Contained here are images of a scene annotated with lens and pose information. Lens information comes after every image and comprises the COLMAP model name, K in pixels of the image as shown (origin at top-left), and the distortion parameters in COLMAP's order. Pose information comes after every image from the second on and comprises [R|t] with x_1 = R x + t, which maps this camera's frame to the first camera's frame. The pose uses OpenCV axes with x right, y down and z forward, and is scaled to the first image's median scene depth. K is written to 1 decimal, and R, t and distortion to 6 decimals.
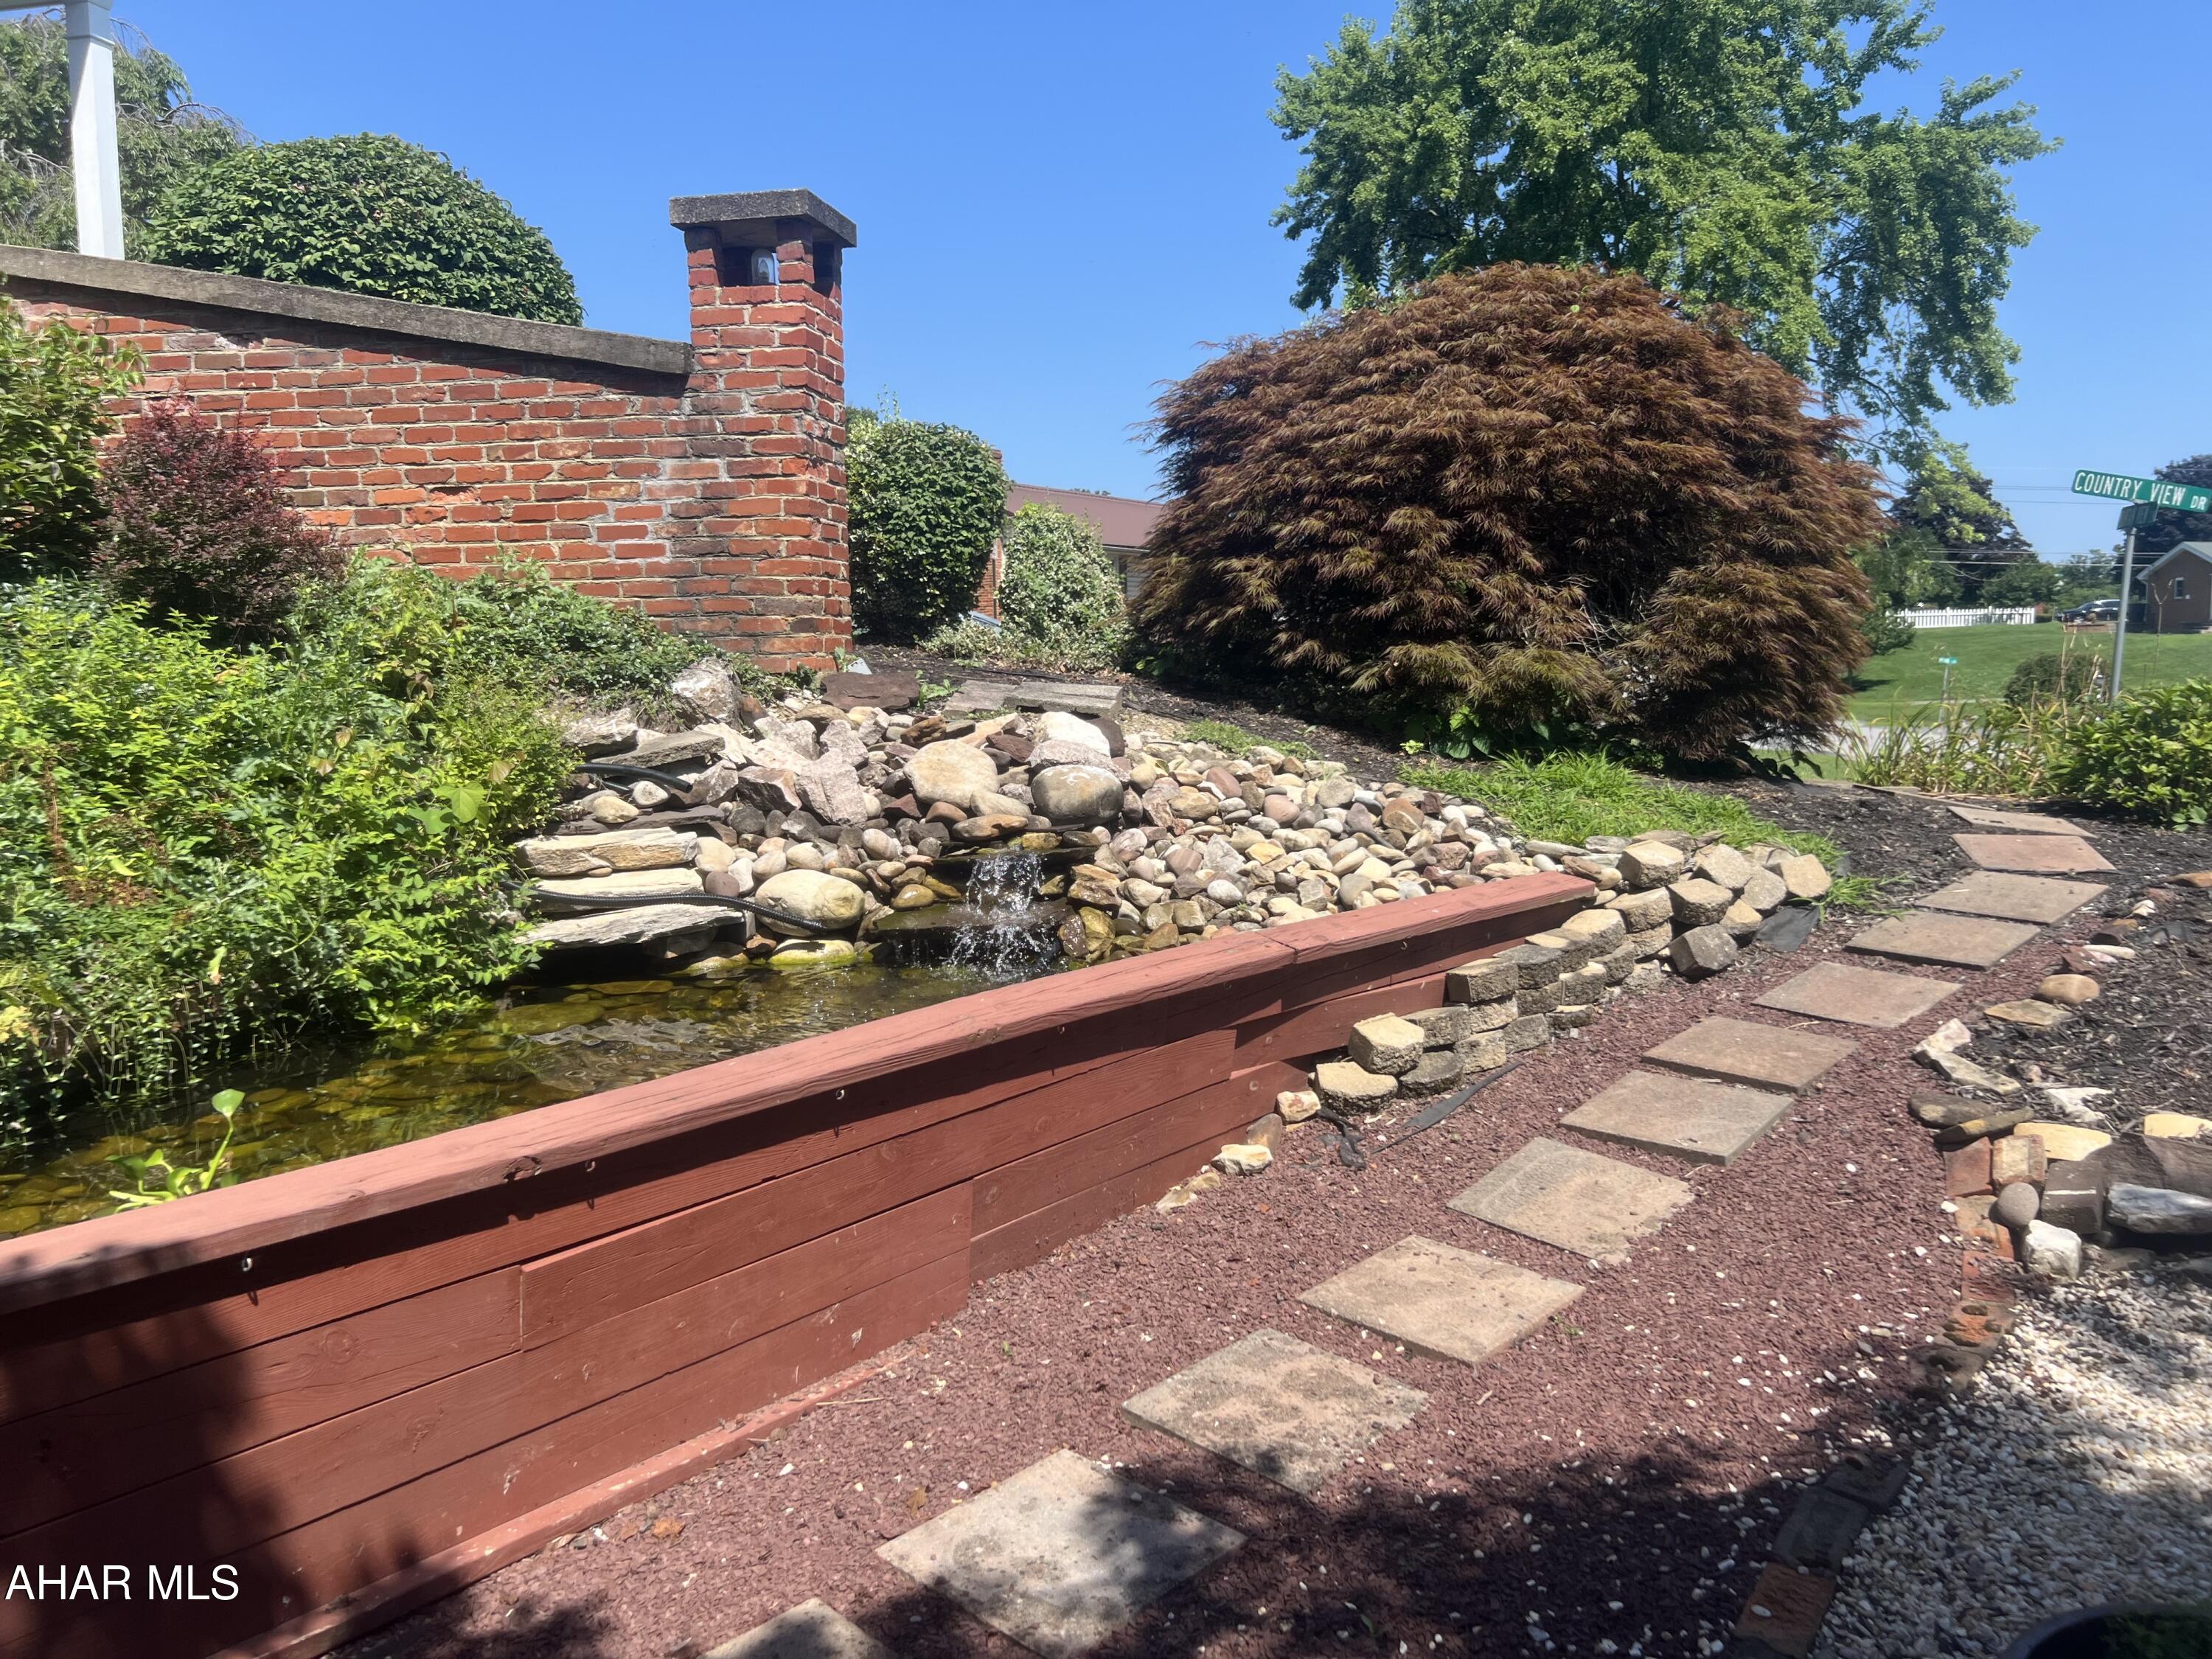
lens RADIAL K [[1671.3, 0, 1120.0], [0, 1671.3, 848.3], [0, 0, 1]] dist [0.056062, -0.064532]
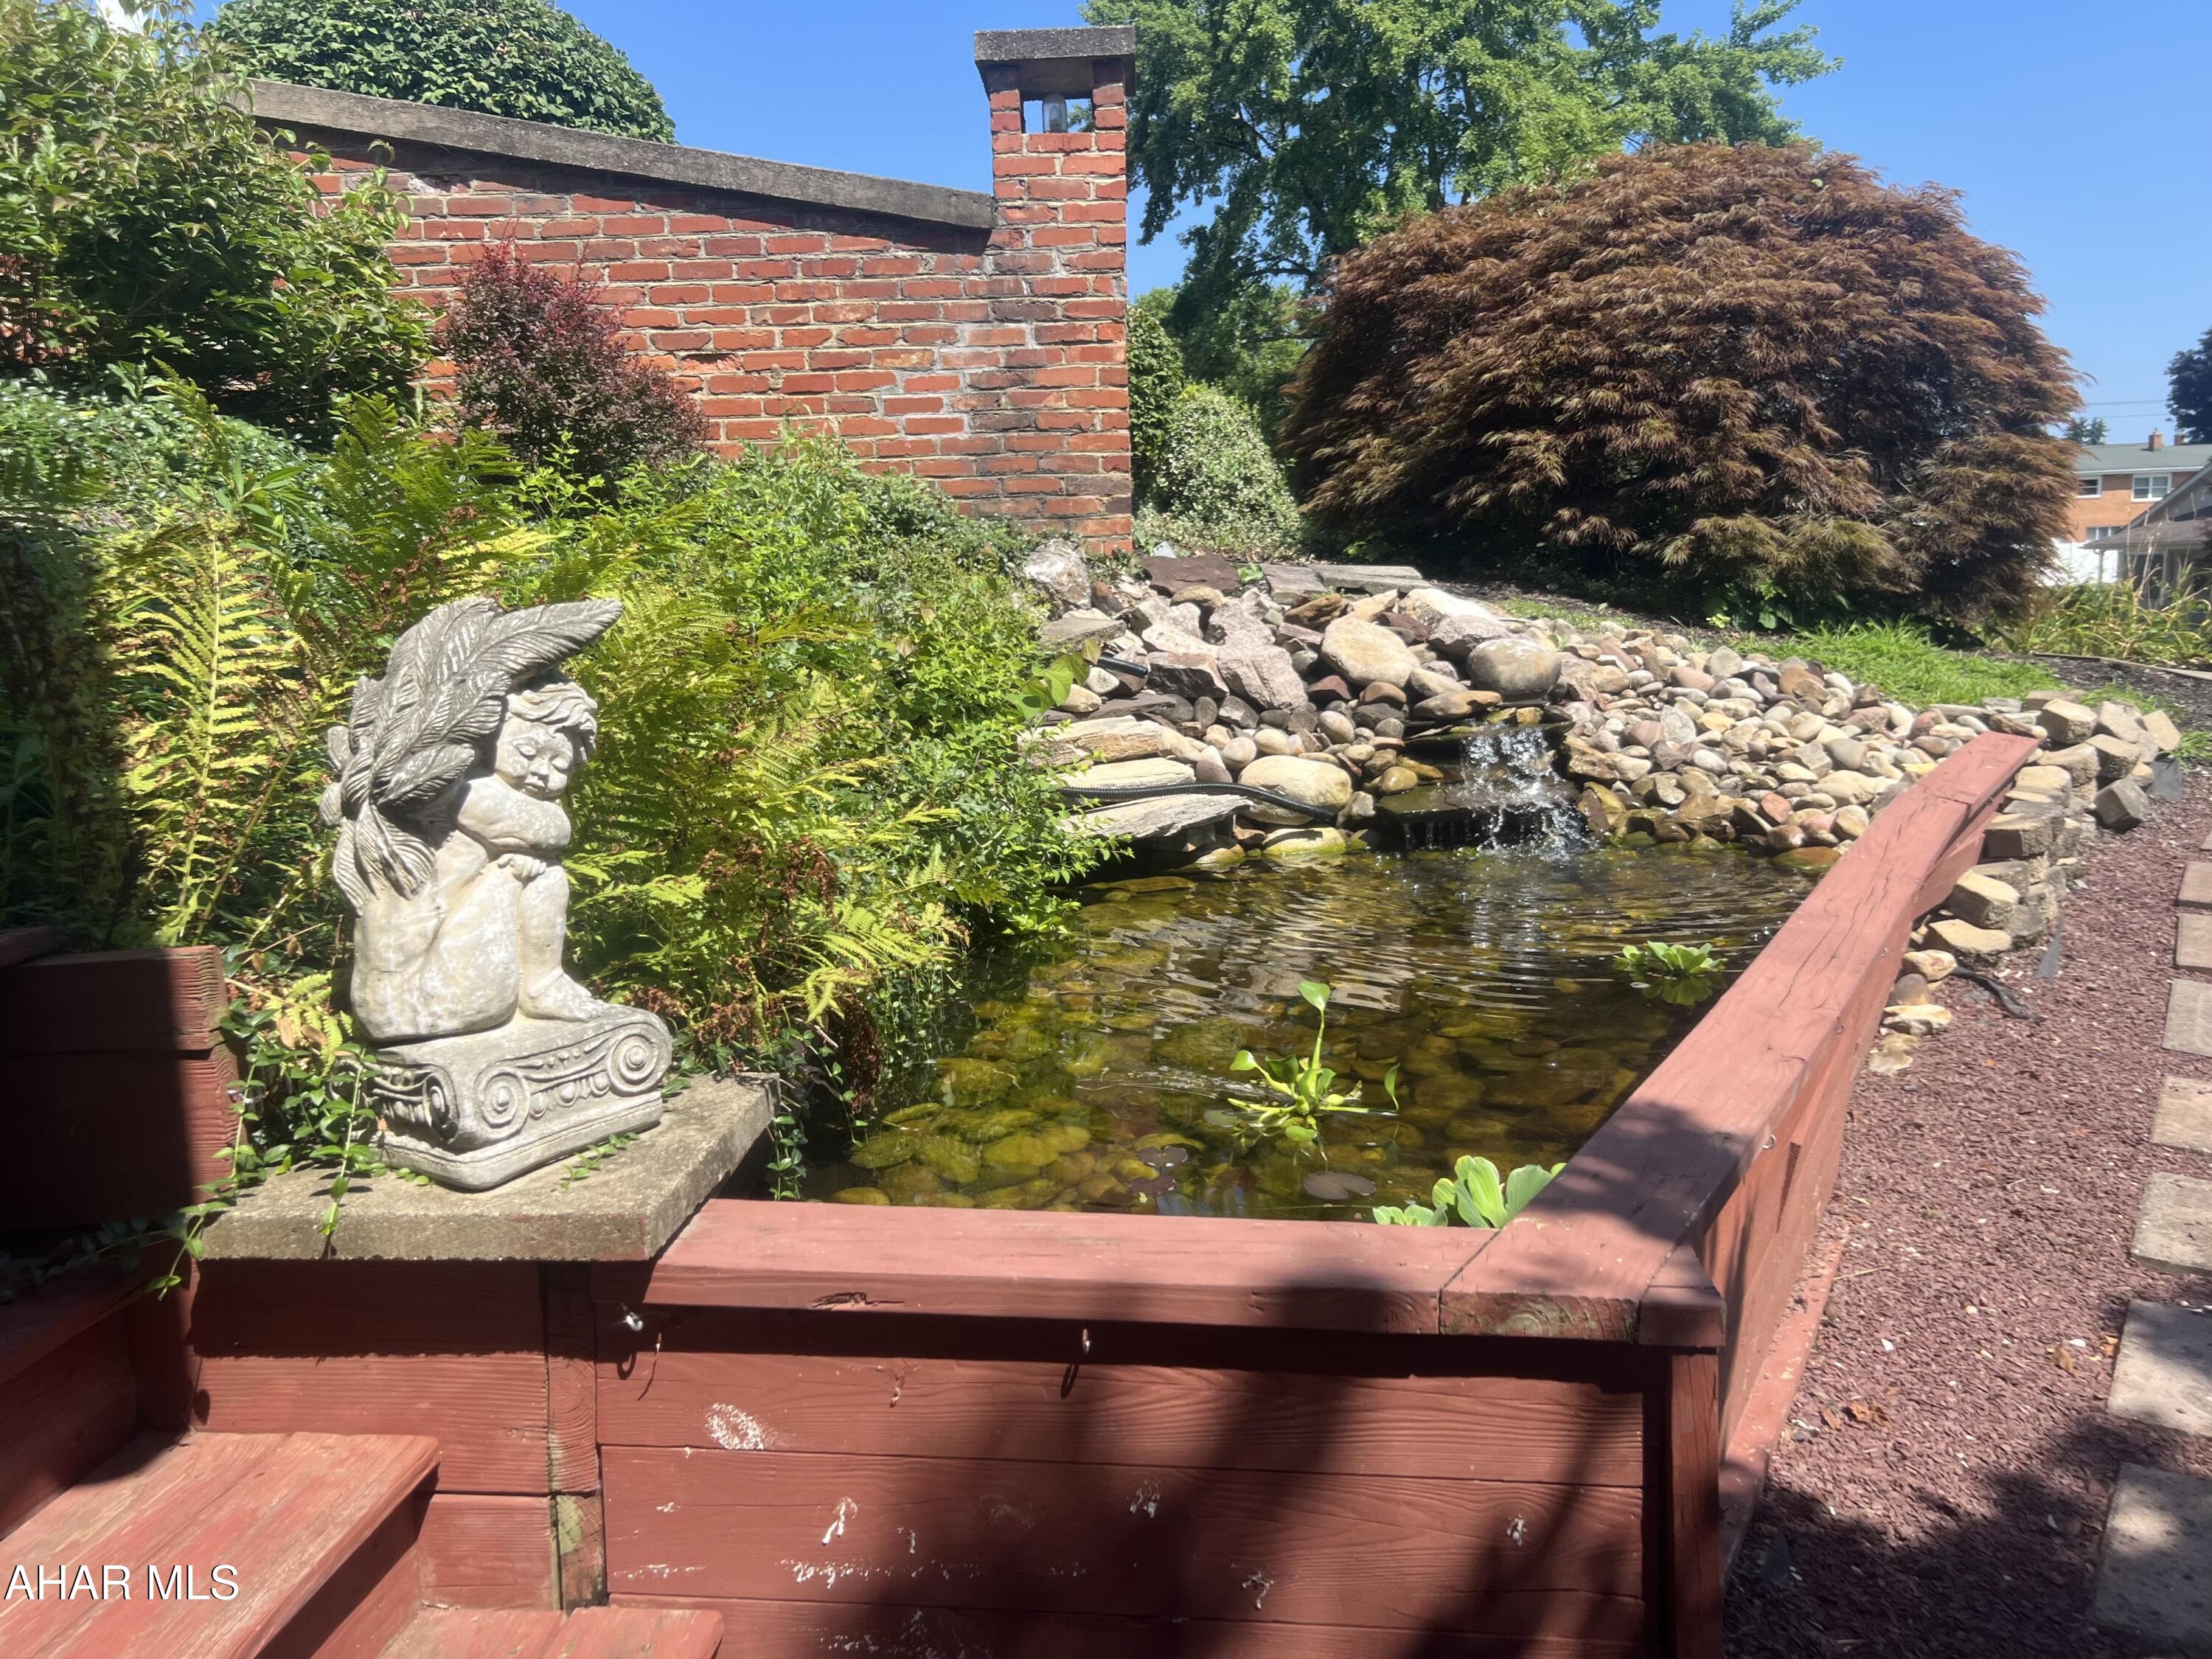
lens RADIAL K [[1683.7, 0, 1106.0], [0, 1683.7, 829.5], [0, 0, 1]] dist [0.064323, -0.086866]
pose [[0.982374, -0.044080, 0.181652, -0.369914], [0.038143, 0.998622, 0.036047, 0.013106], [-0.182991, -0.028483, 0.982702, 0.071547]]
